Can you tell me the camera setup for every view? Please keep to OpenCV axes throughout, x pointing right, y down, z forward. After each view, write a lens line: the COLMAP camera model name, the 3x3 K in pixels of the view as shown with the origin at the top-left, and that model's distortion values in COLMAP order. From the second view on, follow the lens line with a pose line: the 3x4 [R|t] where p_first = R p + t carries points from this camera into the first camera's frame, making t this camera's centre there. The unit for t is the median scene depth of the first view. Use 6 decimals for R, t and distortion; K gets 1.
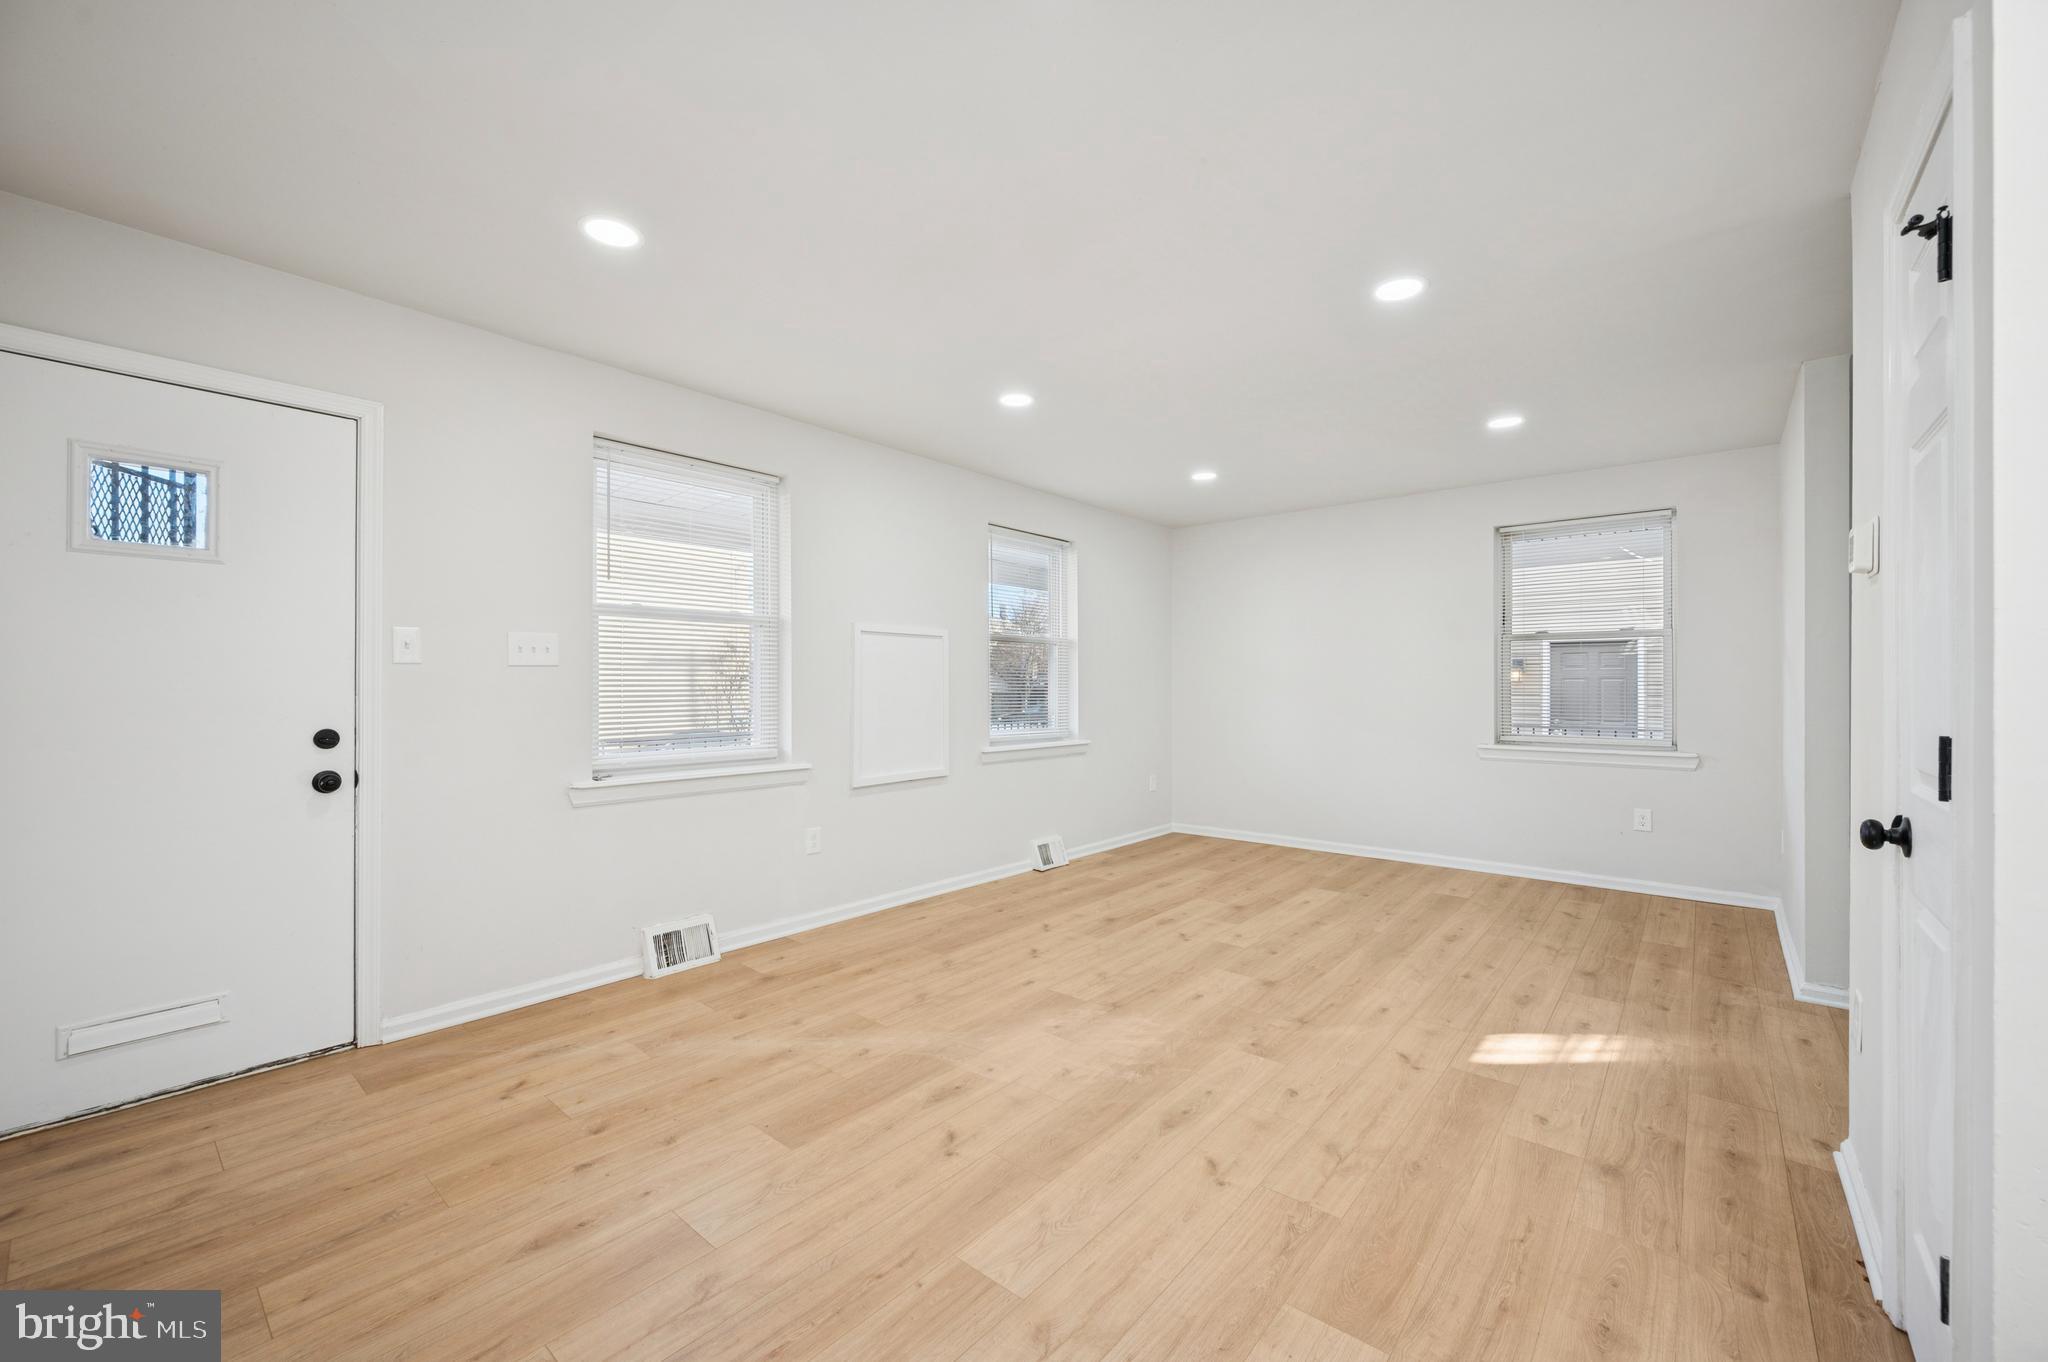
lens RADIAL K [[807.7, 0, 1024.0], [0, 807.7, 681.0], [0, 0, 1]] dist [0.000442, 0.000345]
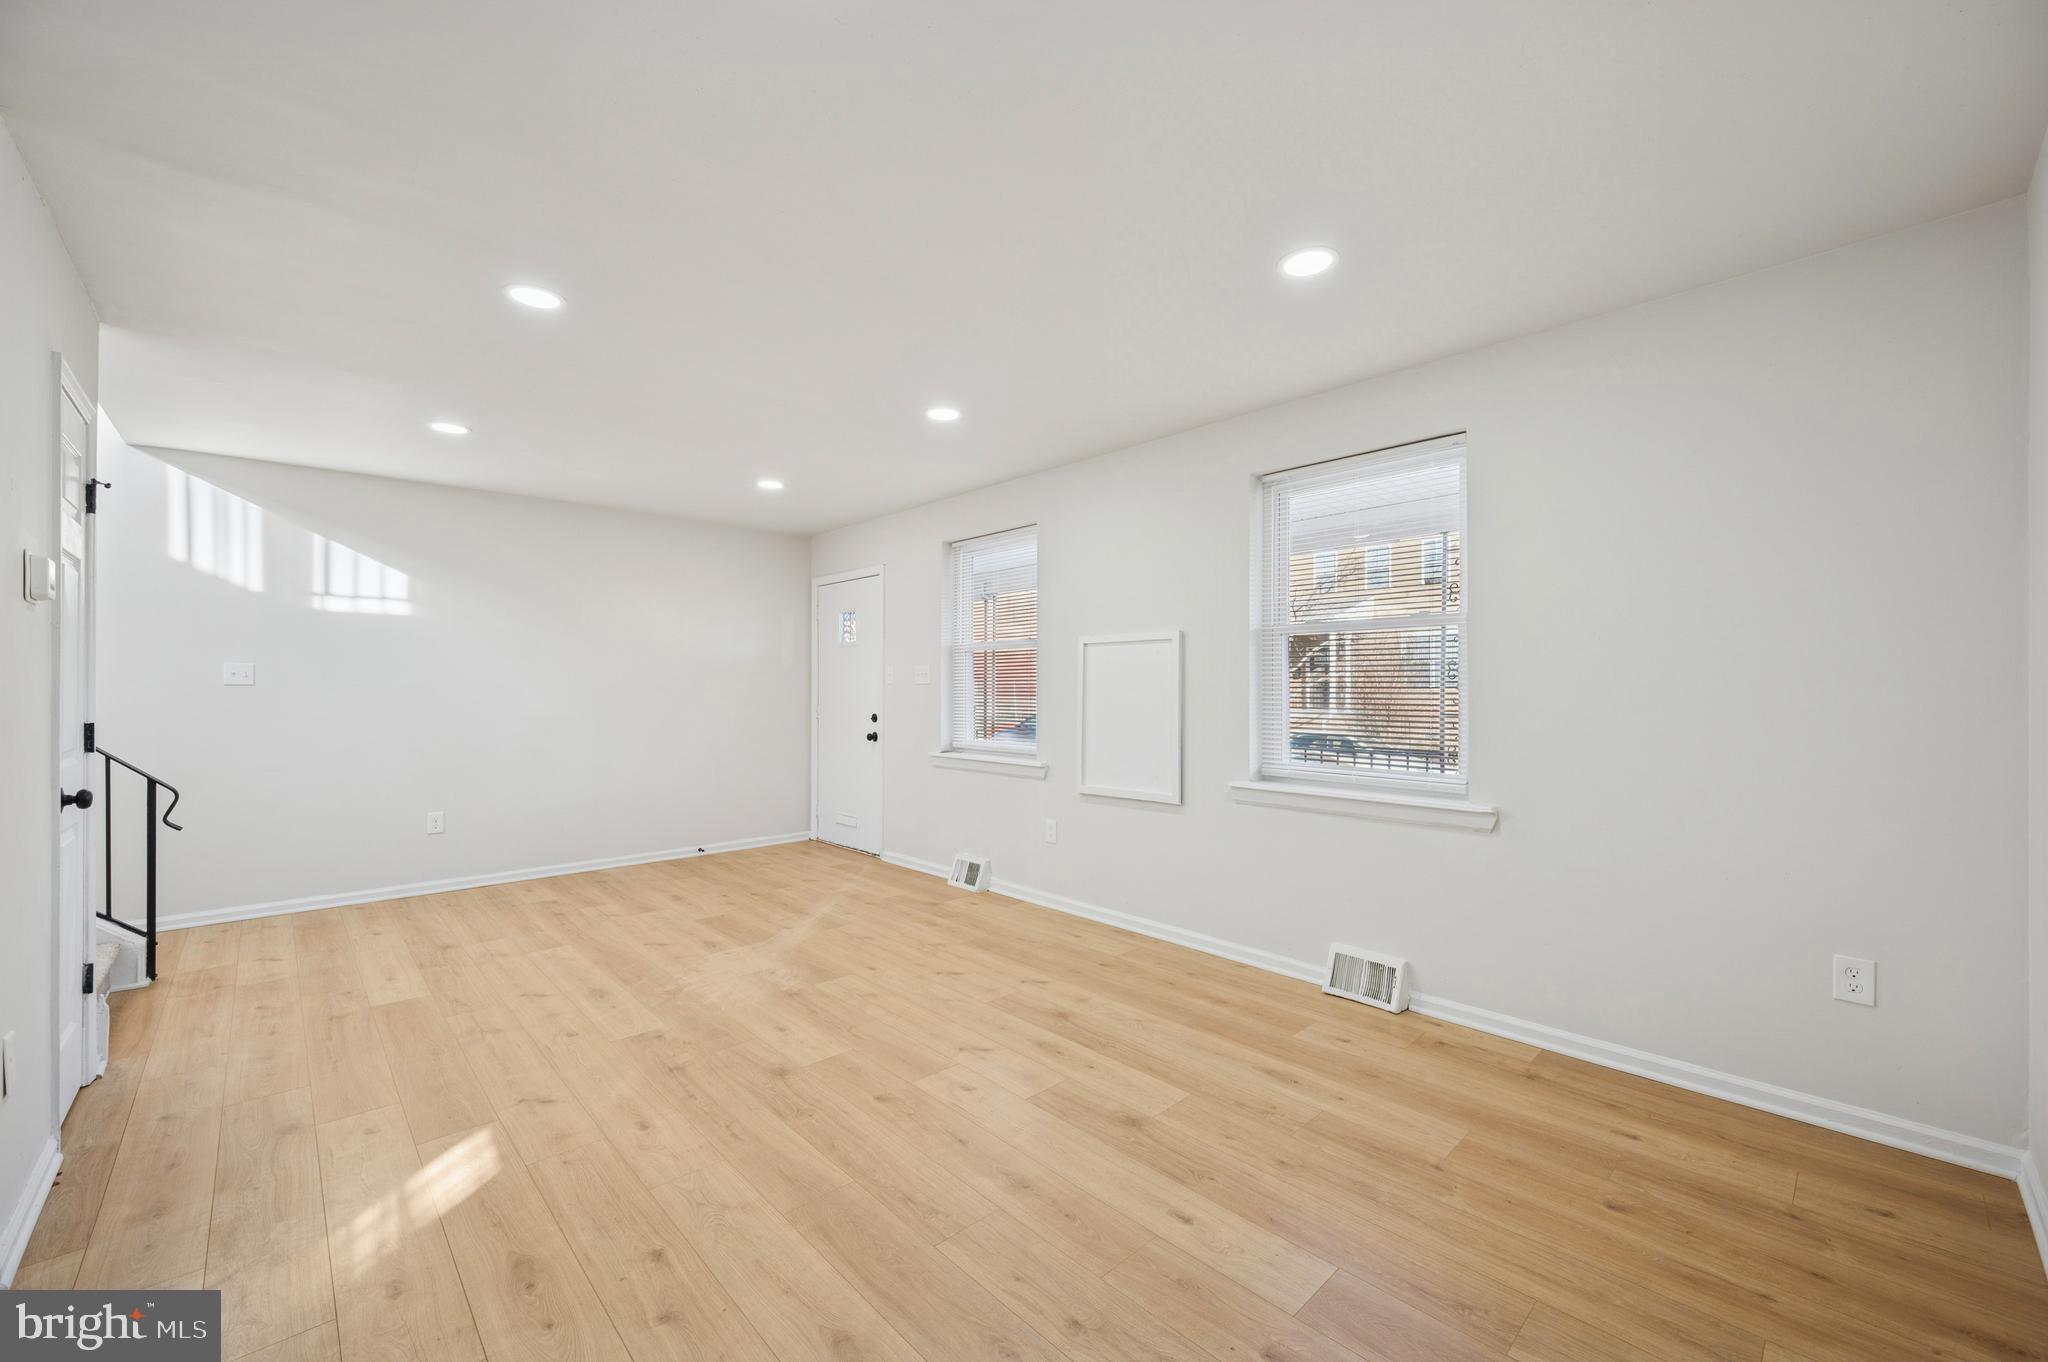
lens RADIAL K [[807.7, 0, 1024.0], [0, 807.7, 681.0], [0, 0, 1]] dist [0.000442, 0.000345]
pose [[-0.114470, -0.011548, -0.993360, 1.147927], [0.005747, 0.999908, -0.012287, -0.001702], [0.993410, -0.007115, -0.114393, 1.423403]]
